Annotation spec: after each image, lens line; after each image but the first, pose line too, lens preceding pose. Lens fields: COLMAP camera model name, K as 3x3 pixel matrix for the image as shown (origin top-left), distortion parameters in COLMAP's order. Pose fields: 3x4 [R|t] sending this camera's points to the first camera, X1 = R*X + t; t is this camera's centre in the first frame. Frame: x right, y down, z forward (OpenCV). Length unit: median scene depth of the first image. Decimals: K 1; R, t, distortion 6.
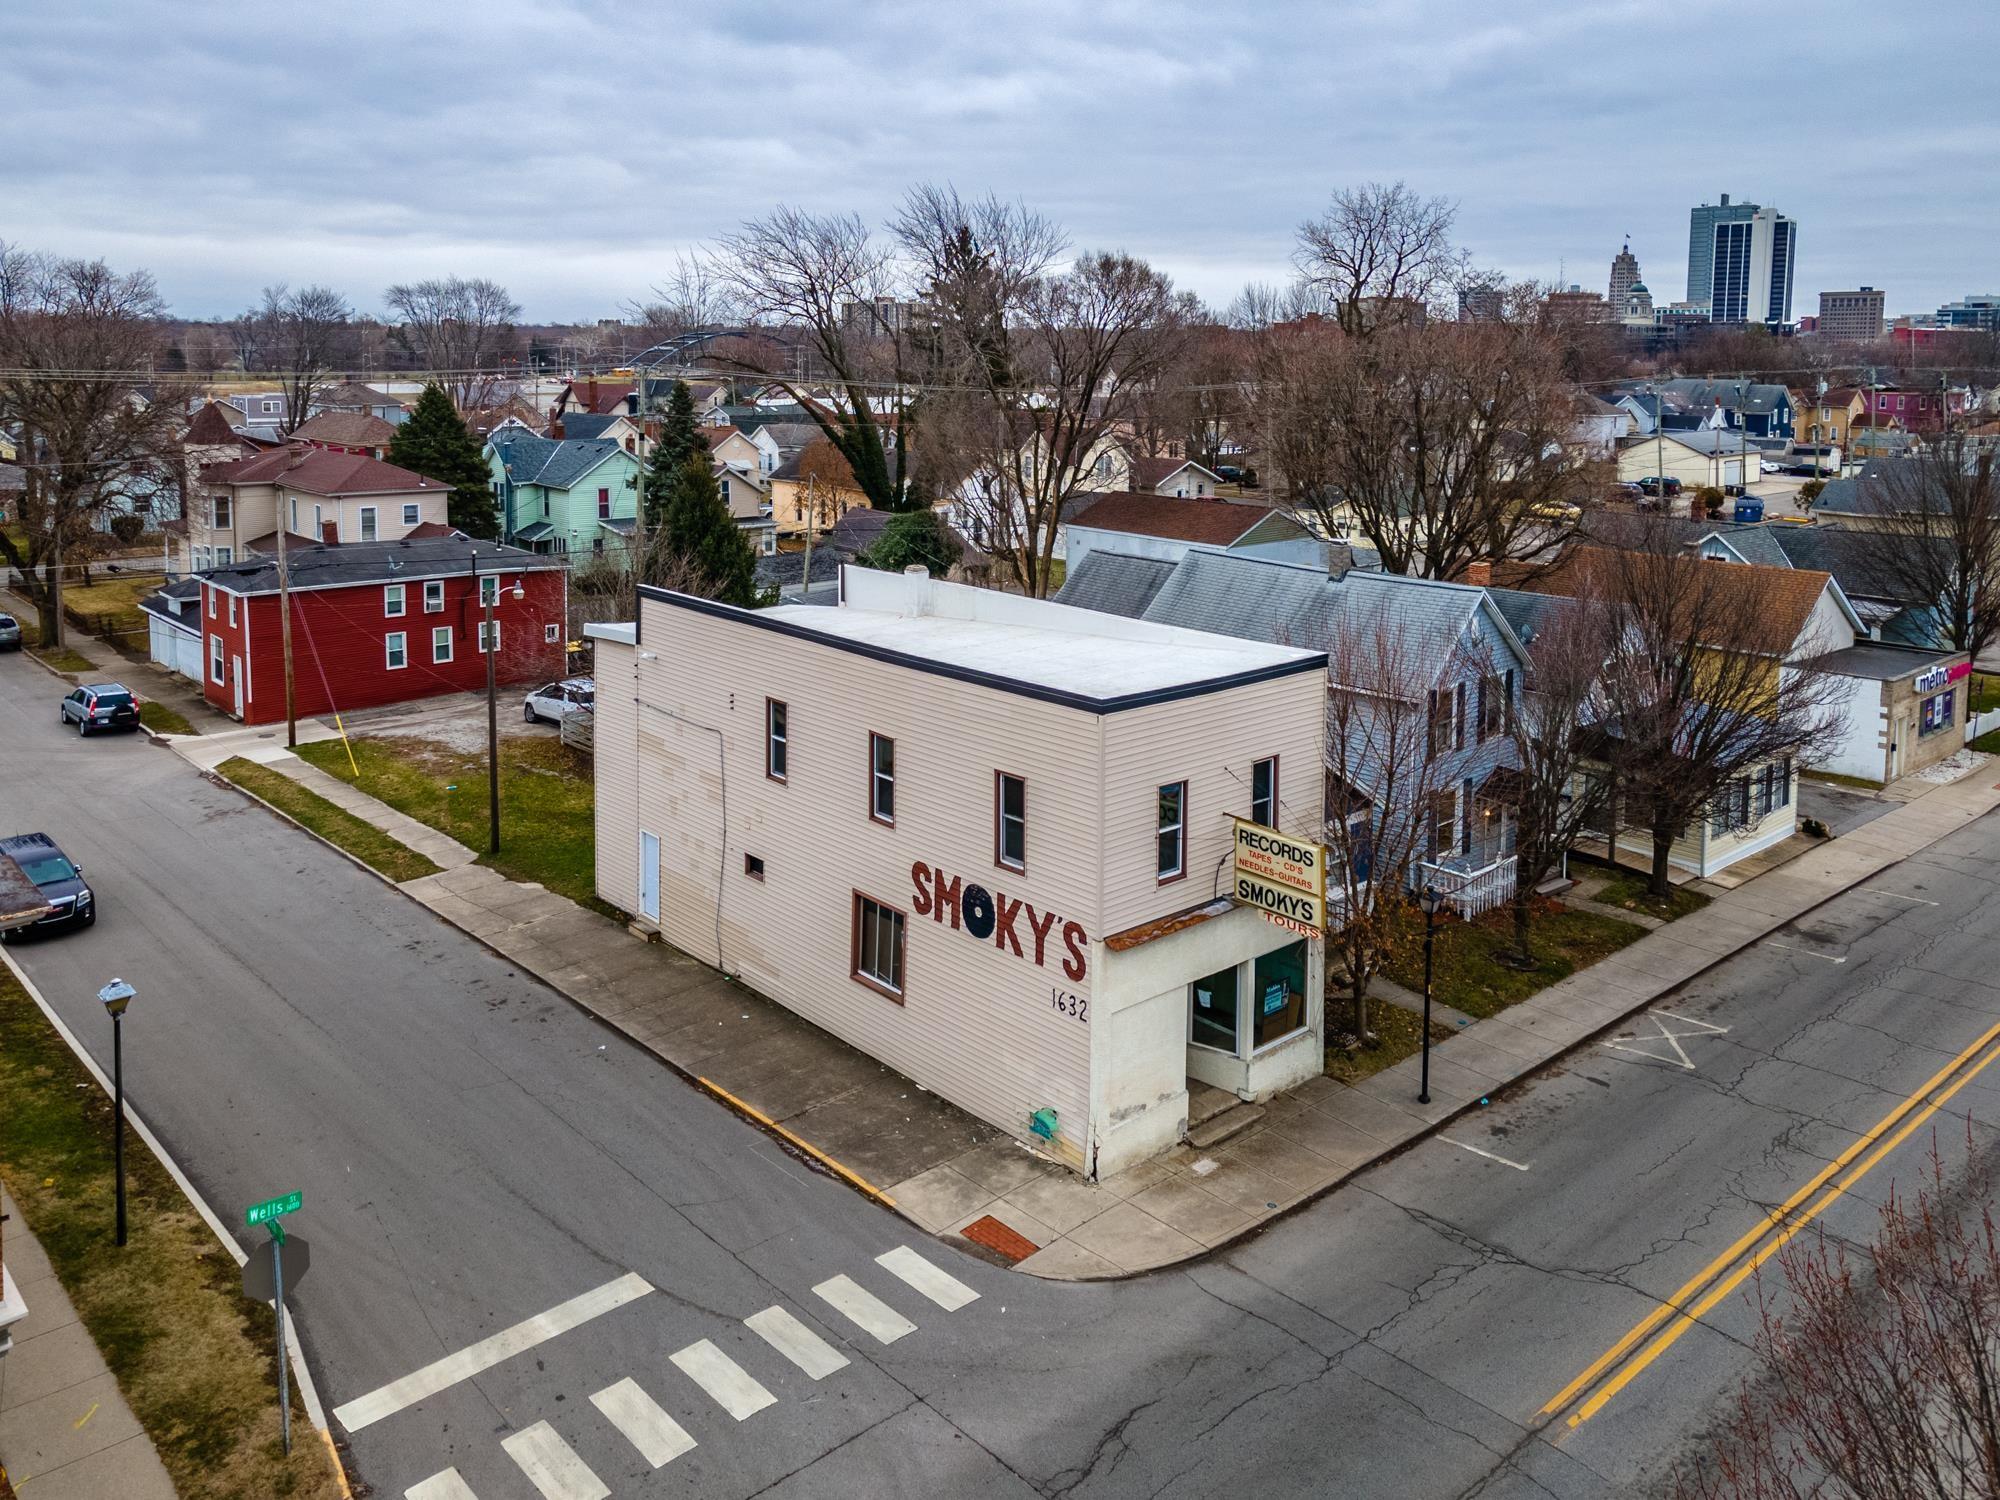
lens RADIAL K [[1453.0, 0, 1002.0], [0, 1453.0, 496.2], [0, 0, 1]] dist [0.018829, 0.014364]
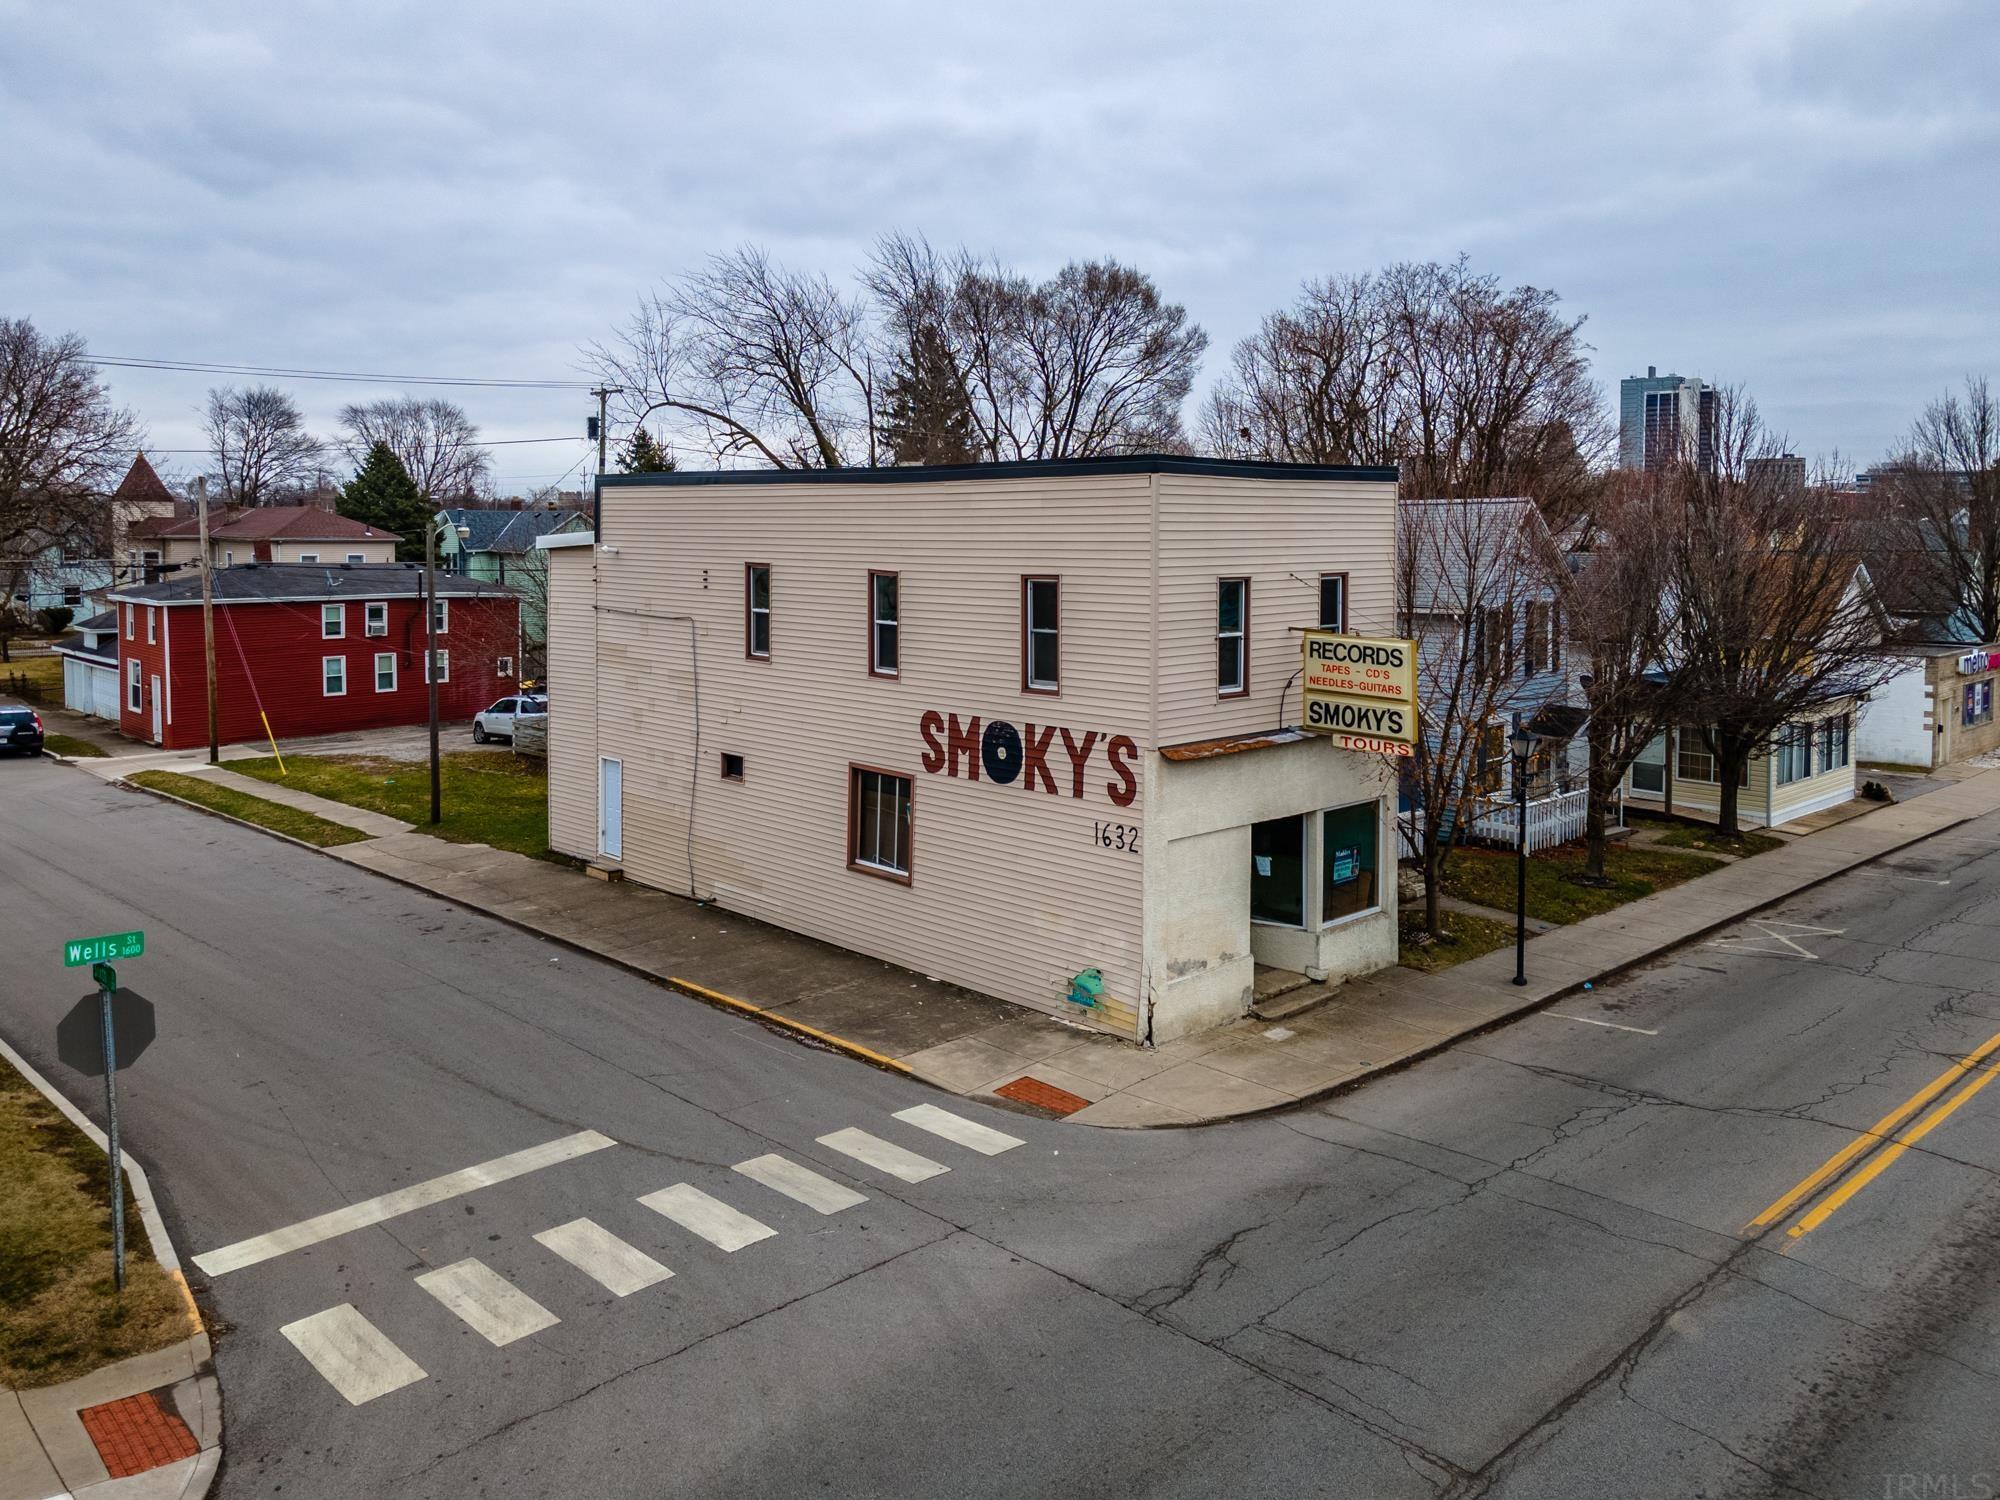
lens RADIAL K [[1423.4, 0, 1004.5], [0, 1423.4, 606.5], [0, 0, 1]] dist [0.031869, 0.005930]
pose [[0.999452, -0.008154, 0.032085, -0.040418], [0.009530, 0.999031, -0.042963, 0.234335], [-0.031704, 0.043245, 0.998561, 0.165381]]
